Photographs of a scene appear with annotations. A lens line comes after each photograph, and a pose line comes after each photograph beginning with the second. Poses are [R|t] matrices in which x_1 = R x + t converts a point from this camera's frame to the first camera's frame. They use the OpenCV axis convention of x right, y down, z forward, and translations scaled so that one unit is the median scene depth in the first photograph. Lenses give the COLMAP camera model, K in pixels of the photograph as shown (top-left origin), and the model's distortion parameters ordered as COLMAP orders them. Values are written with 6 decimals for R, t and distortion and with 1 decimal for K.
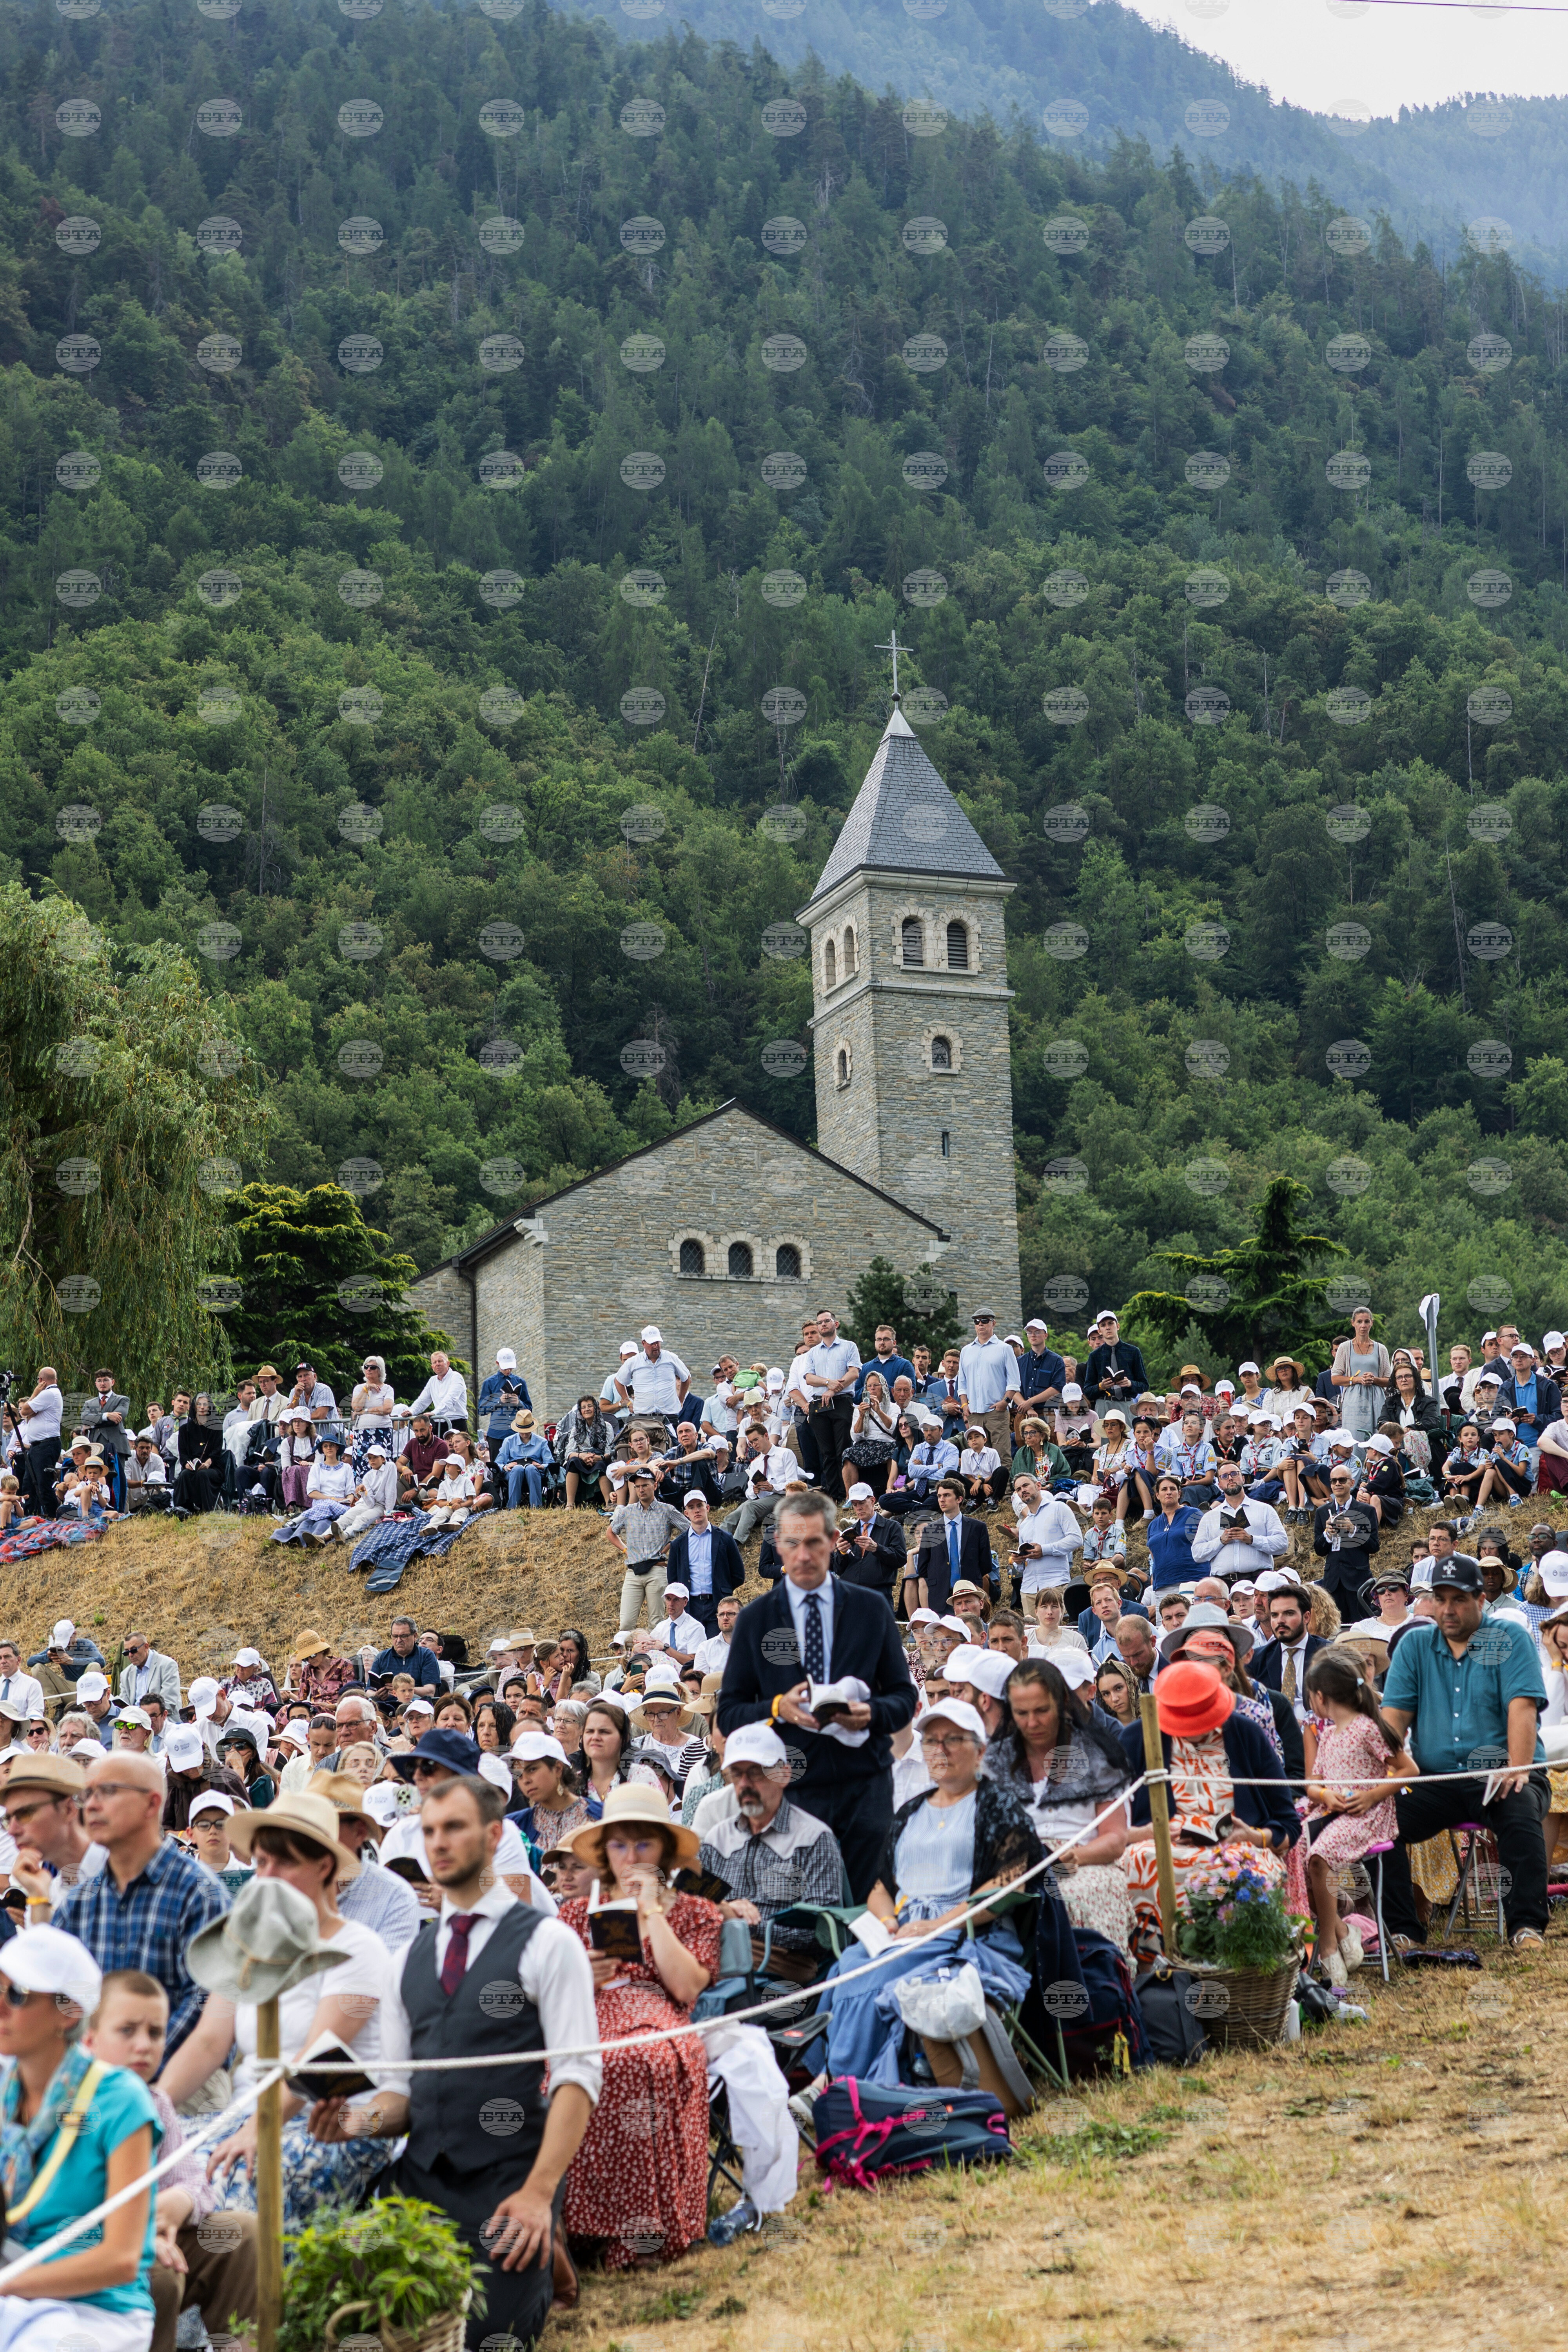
lens RADIAL K [[4681.0, 0, 785.4], [0, 4681.0, 1178.7], [0, 0, 1]] dist [0.008024, -0.037638]
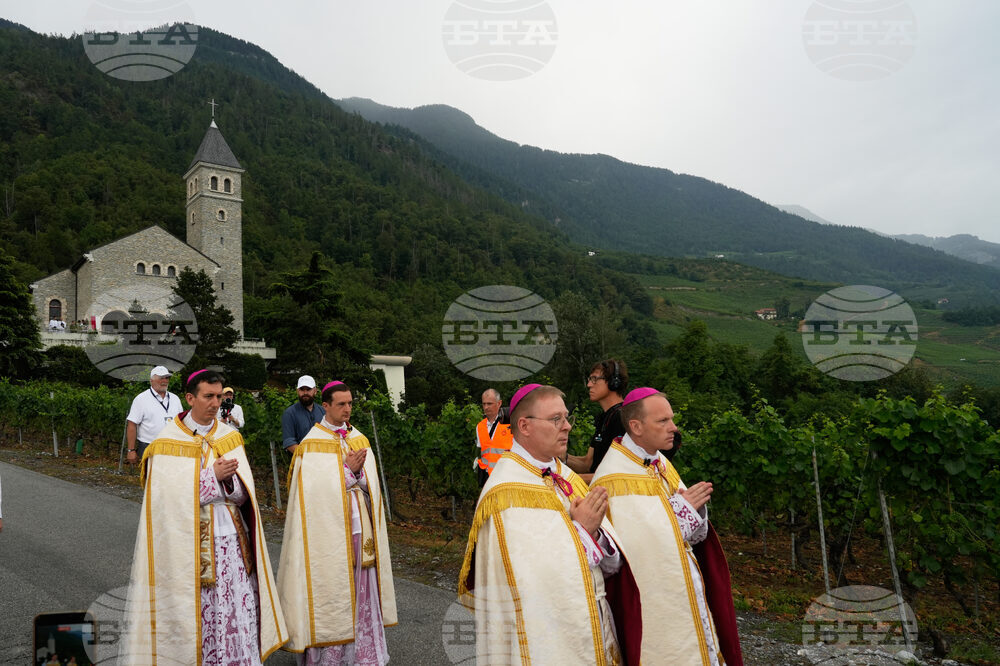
lens RADIAL K [[1484.9, 0, 500.5], [0, 1484.9, 335.0], [0, 0, 1]] dist [0.009516, -0.039582]
pose [[0.973131, 0.026665, 0.228704, -0.067235], [-0.040388, 0.997639, 0.055536, -0.030753], [-0.226683, -0.063281, 0.971911, -0.627981]]
